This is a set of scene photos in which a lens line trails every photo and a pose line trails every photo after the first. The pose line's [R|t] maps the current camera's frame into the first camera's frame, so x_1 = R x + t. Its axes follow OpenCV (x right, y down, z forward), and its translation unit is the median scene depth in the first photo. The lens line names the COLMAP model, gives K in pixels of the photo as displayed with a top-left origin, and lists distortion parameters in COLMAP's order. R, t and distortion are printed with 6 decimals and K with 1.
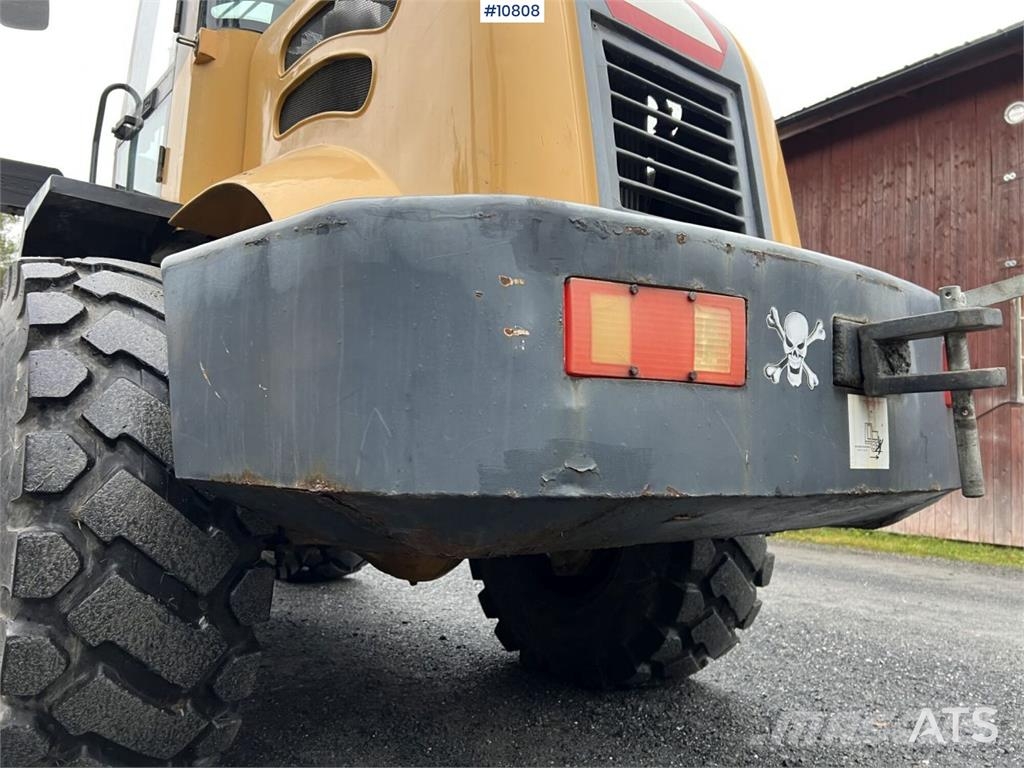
lens RADIAL K [[772.0, 0, 501.9], [0, 772.0, 372.5], [0, 0, 1]] dist [0.060946, -0.068703]
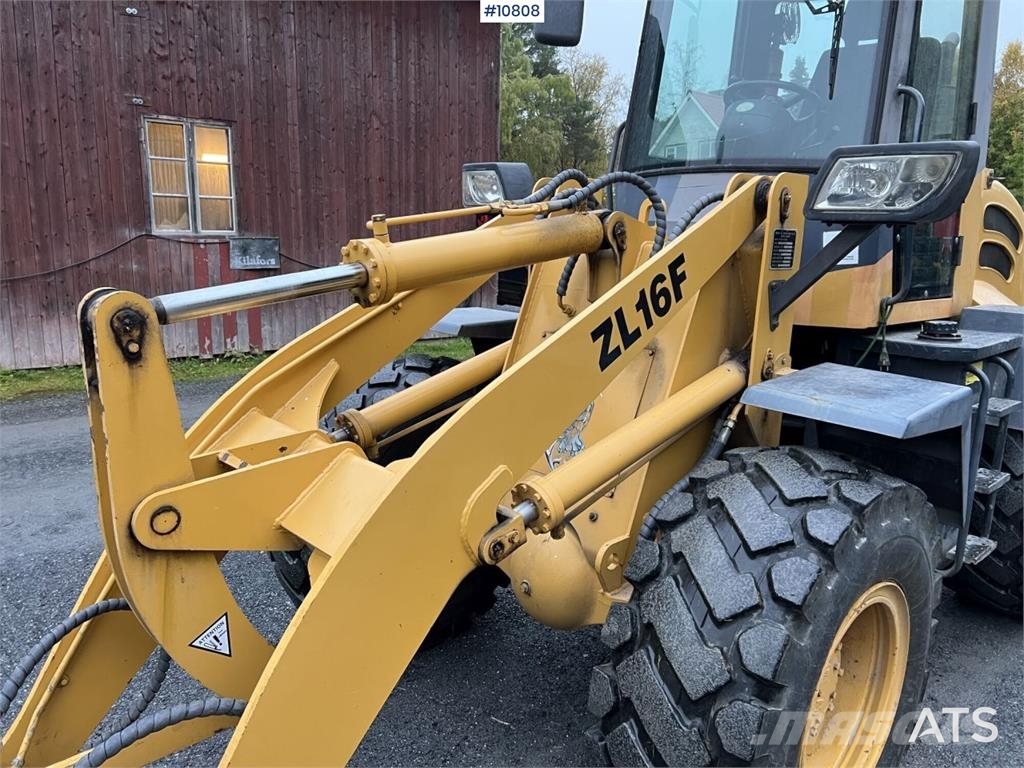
lens RADIAL K [[772.0, 0, 514.3], [0, 772.0, 379.7], [0, 0, 1]] dist [0.060946, -0.068703]
pose [[-0.082181, -0.231410, 0.969379, -1.773571], [-0.136221, 0.966149, 0.219091, -0.263984], [-0.987264, -0.114045, -0.110922, 1.969561]]
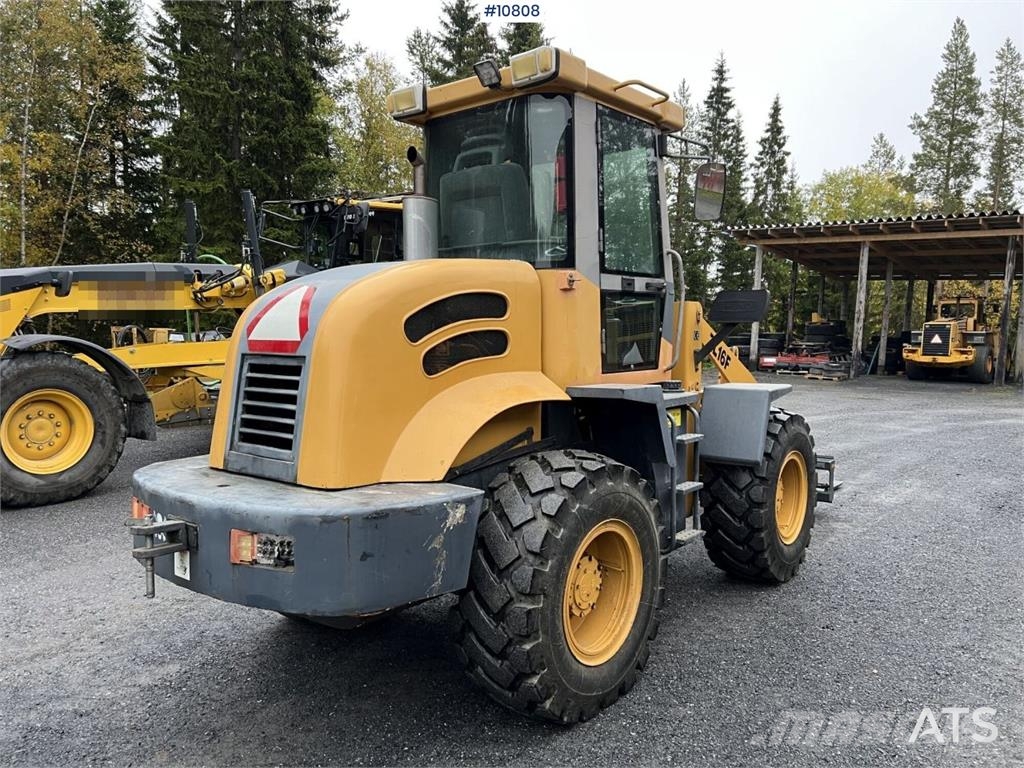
lens RADIAL K [[772.0, 0, 517.7], [0, 772.0, 384.5], [0, 0, 1]] dist [0.060946, -0.068703]
pose [[0.225624, 0.040171, -0.973386, 1.590030], [0.103202, 0.992542, 0.064883, -0.275391], [0.968733, -0.115095, 0.219796, 0.797670]]
